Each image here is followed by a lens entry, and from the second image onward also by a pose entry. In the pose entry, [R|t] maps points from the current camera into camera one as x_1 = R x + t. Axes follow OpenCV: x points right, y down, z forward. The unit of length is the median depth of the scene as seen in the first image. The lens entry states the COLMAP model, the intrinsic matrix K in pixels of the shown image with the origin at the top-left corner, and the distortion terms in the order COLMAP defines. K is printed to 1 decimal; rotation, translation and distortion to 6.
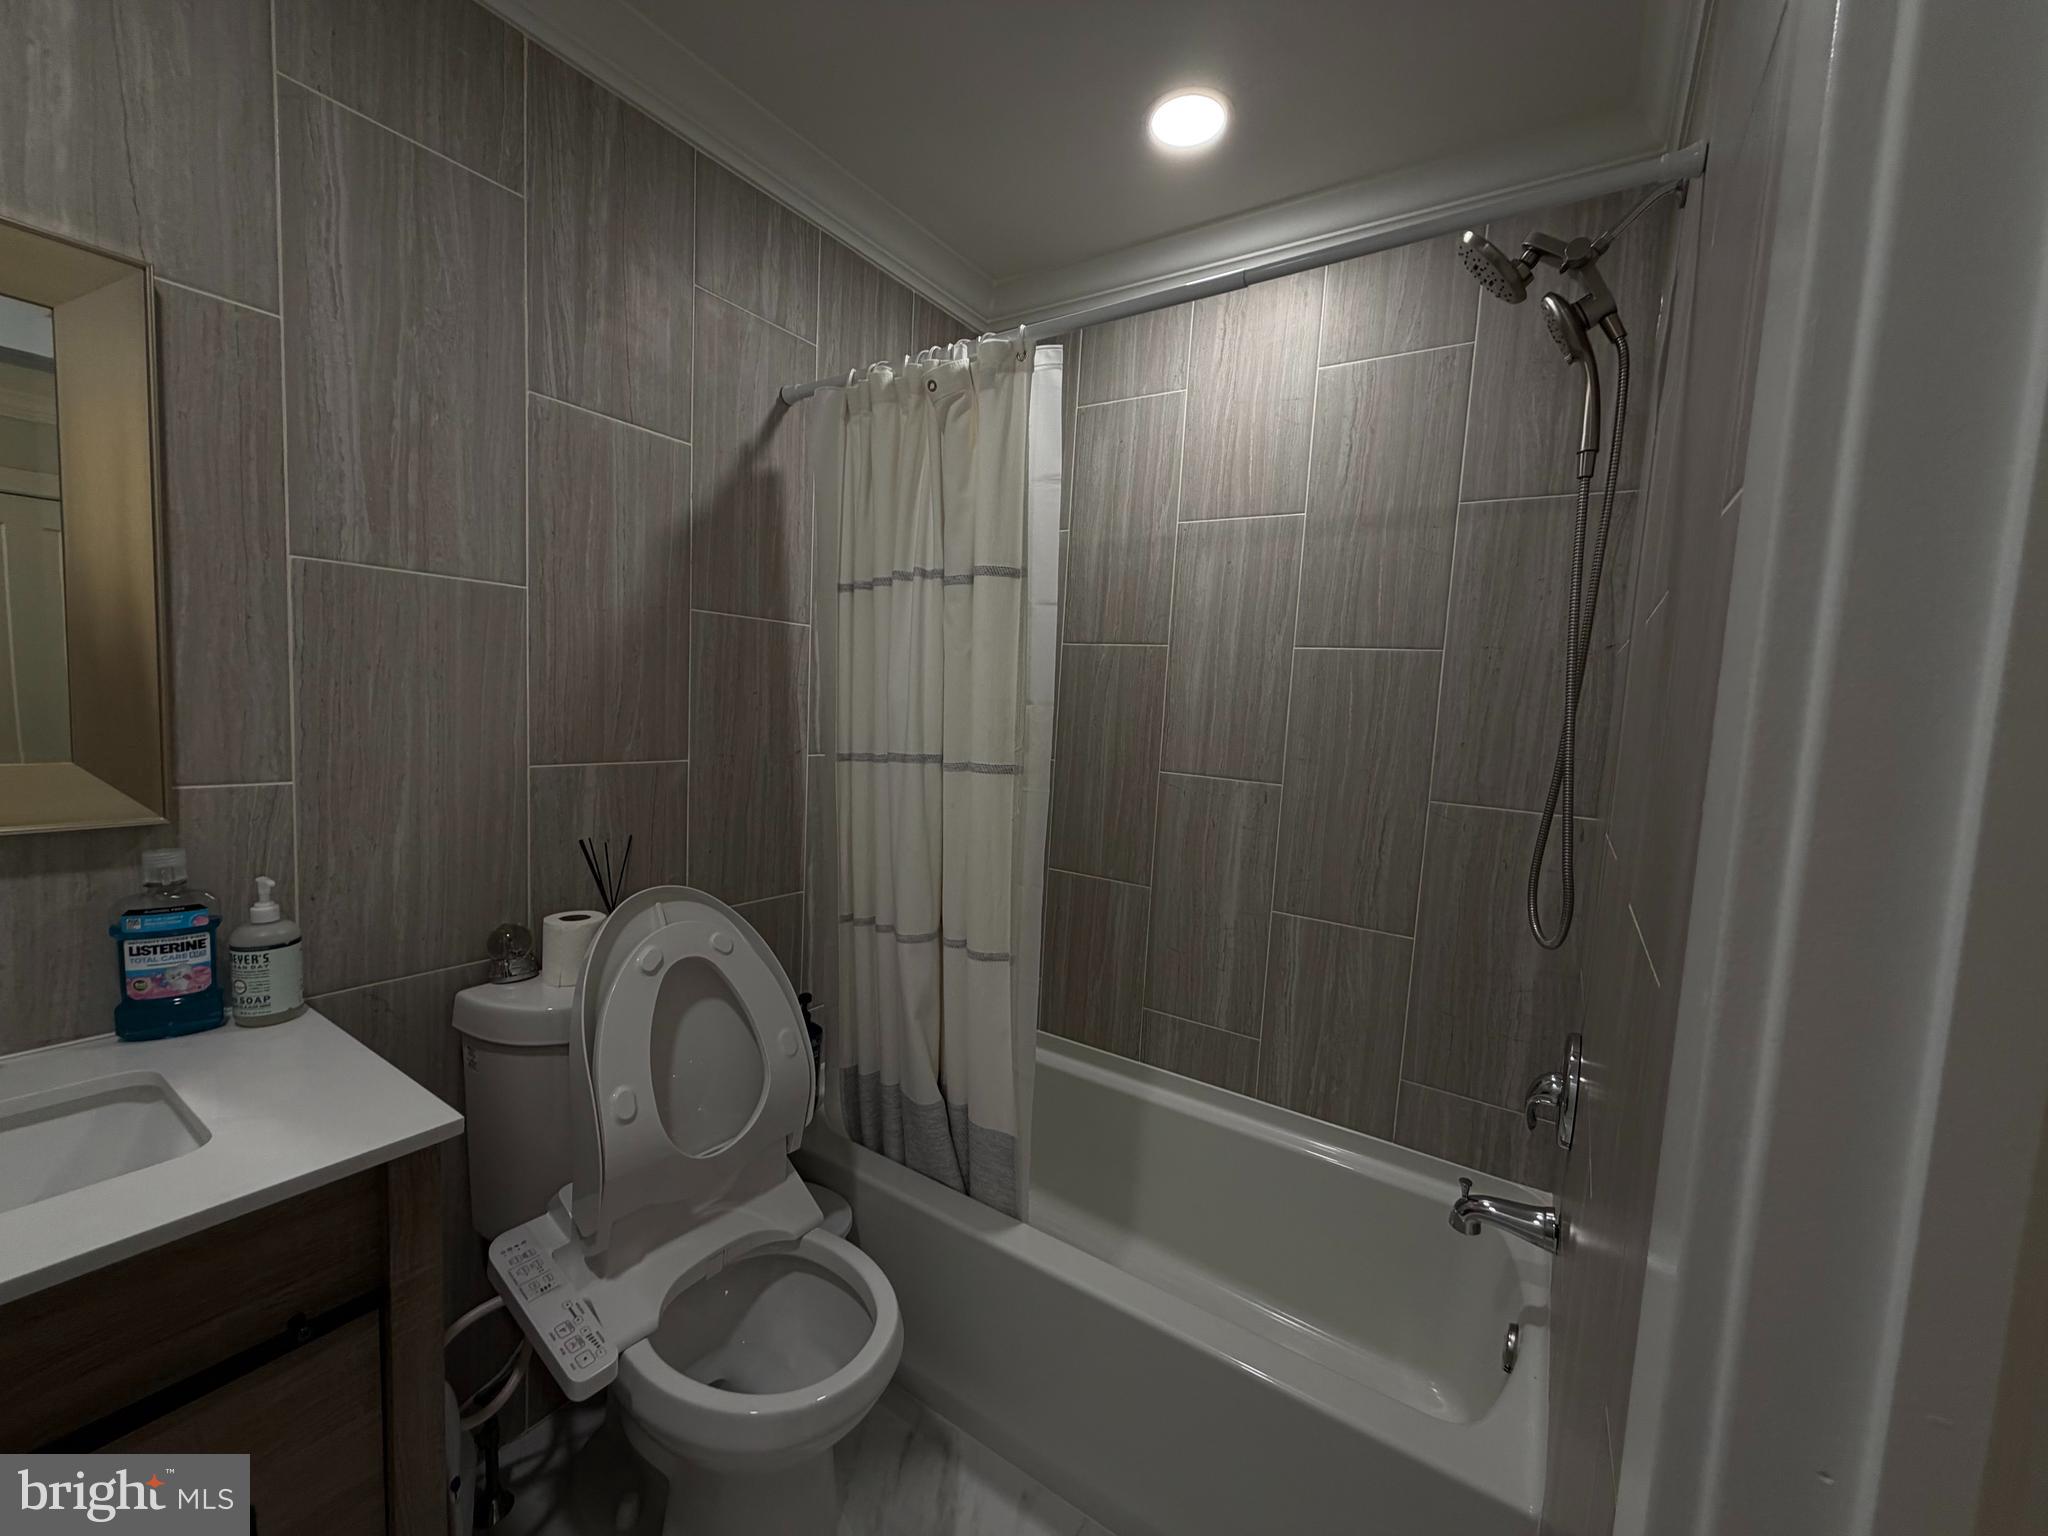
lens RADIAL K [[816.0, 0, 1018.9], [0, 816.0, 766.3], [0, 0, 1]] dist [0.000240, 0.000210]
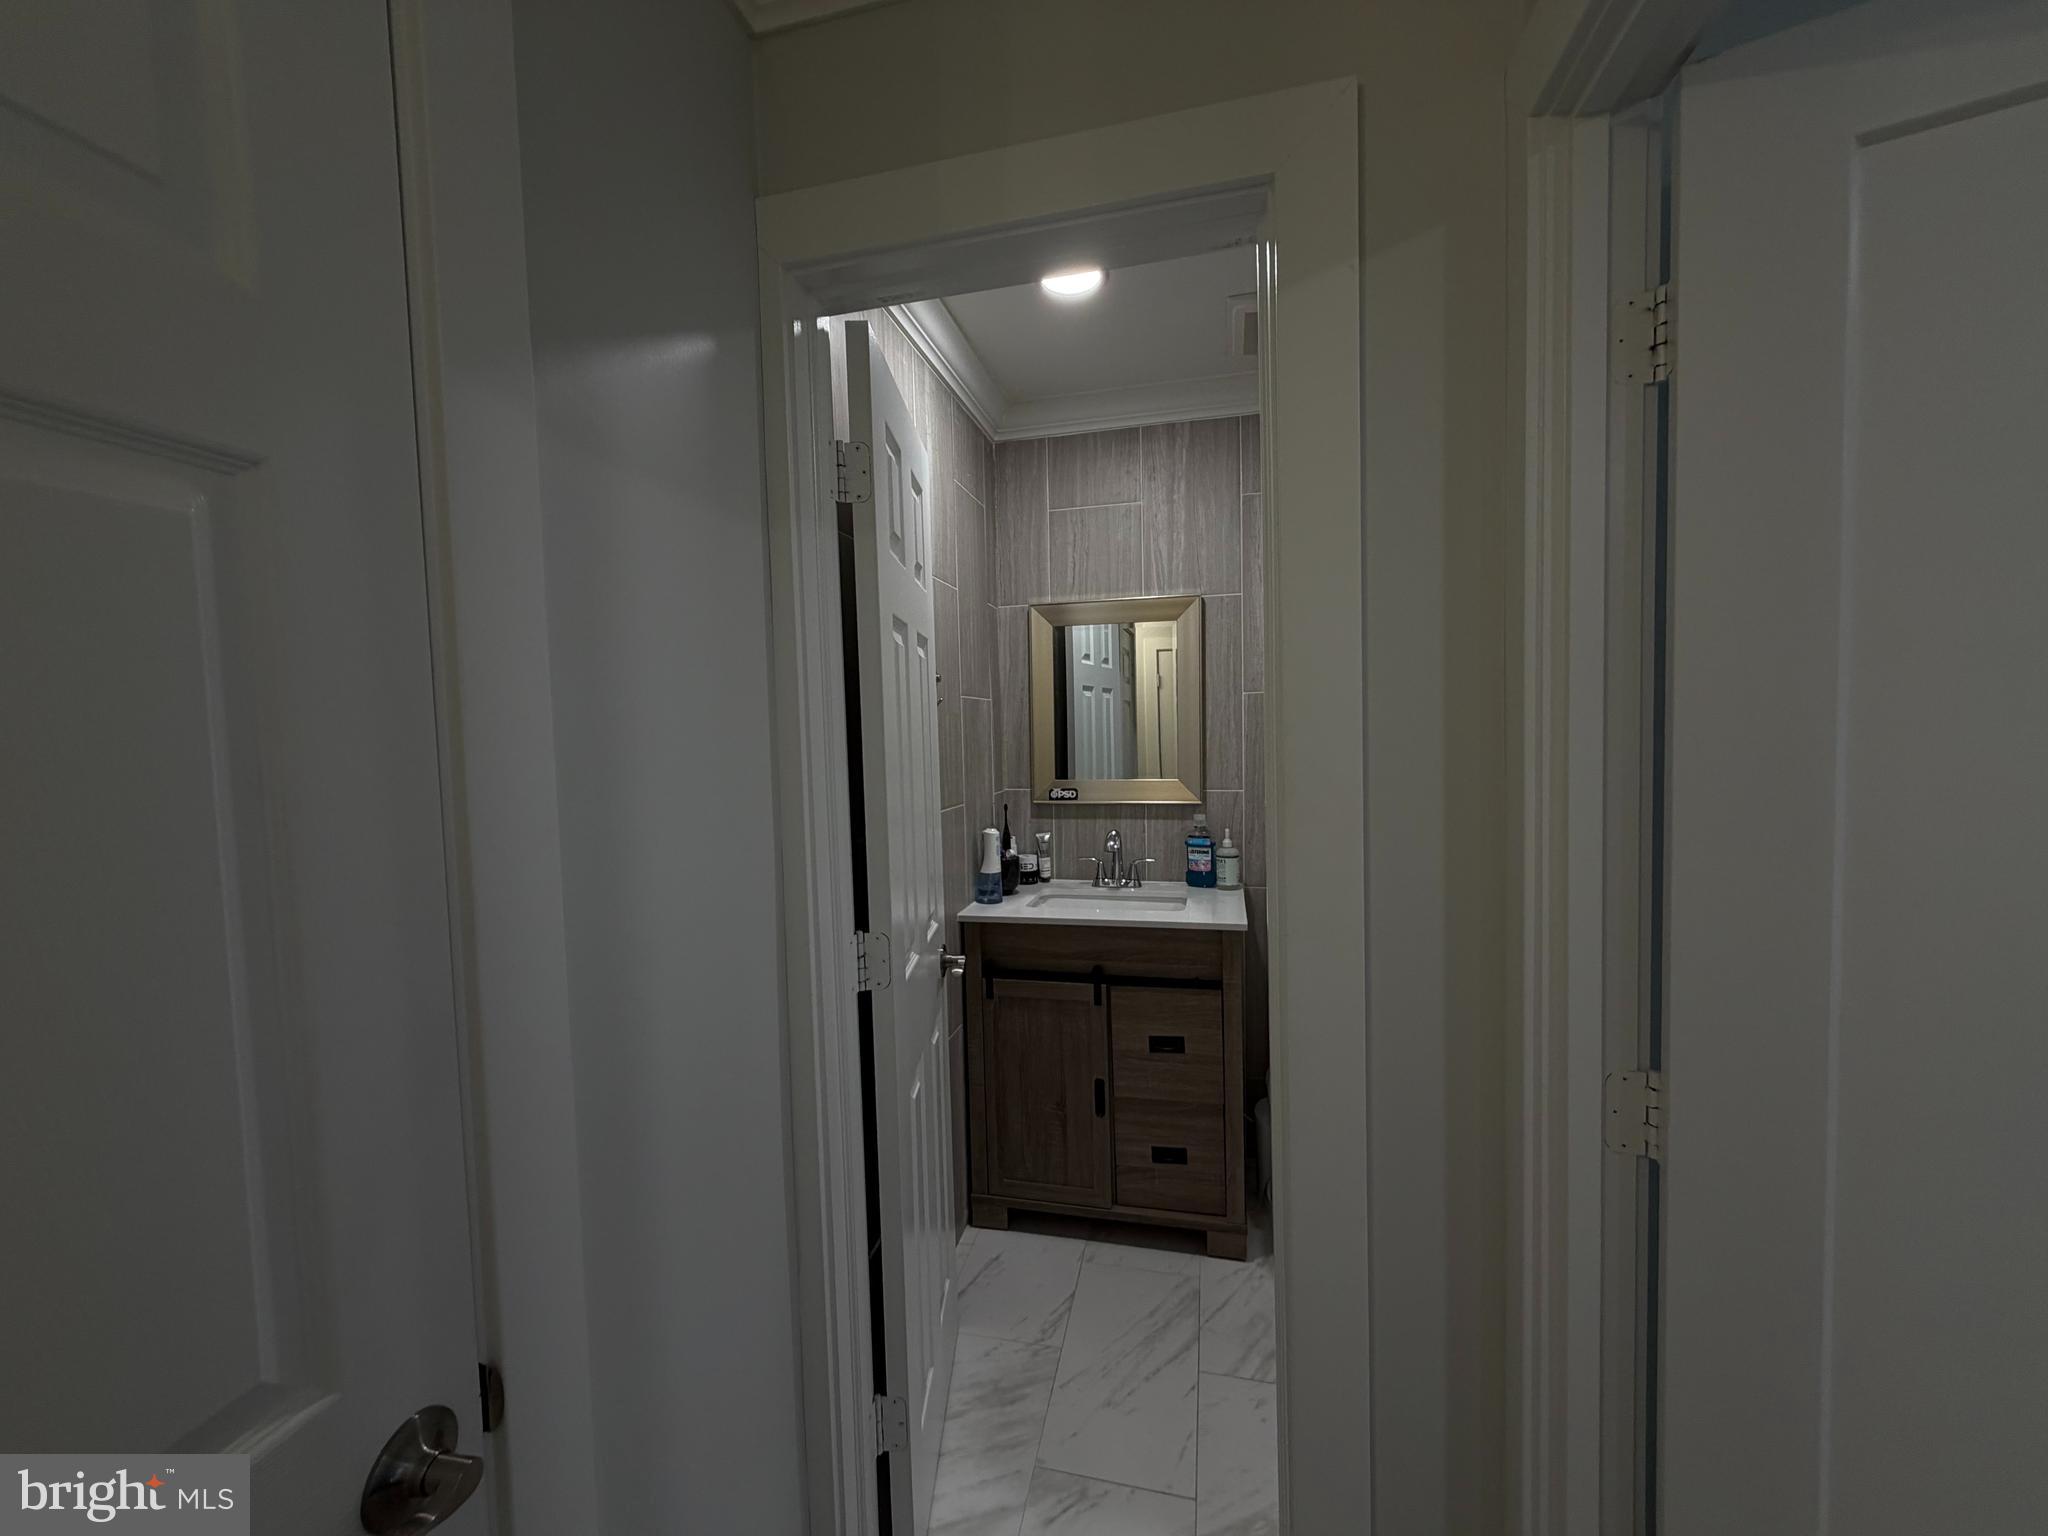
lens RADIAL K [[816.0, 0, 1026.7], [0, 816.0, 774.5], [0, 0, 1]] dist [0.000240, 0.000210]
pose [[0.330749, -0.013986, -0.943615, 1.186617], [-0.035163, 0.999013, -0.027132, 0.064519], [0.943064, 0.042154, 0.329931, -0.369919]]
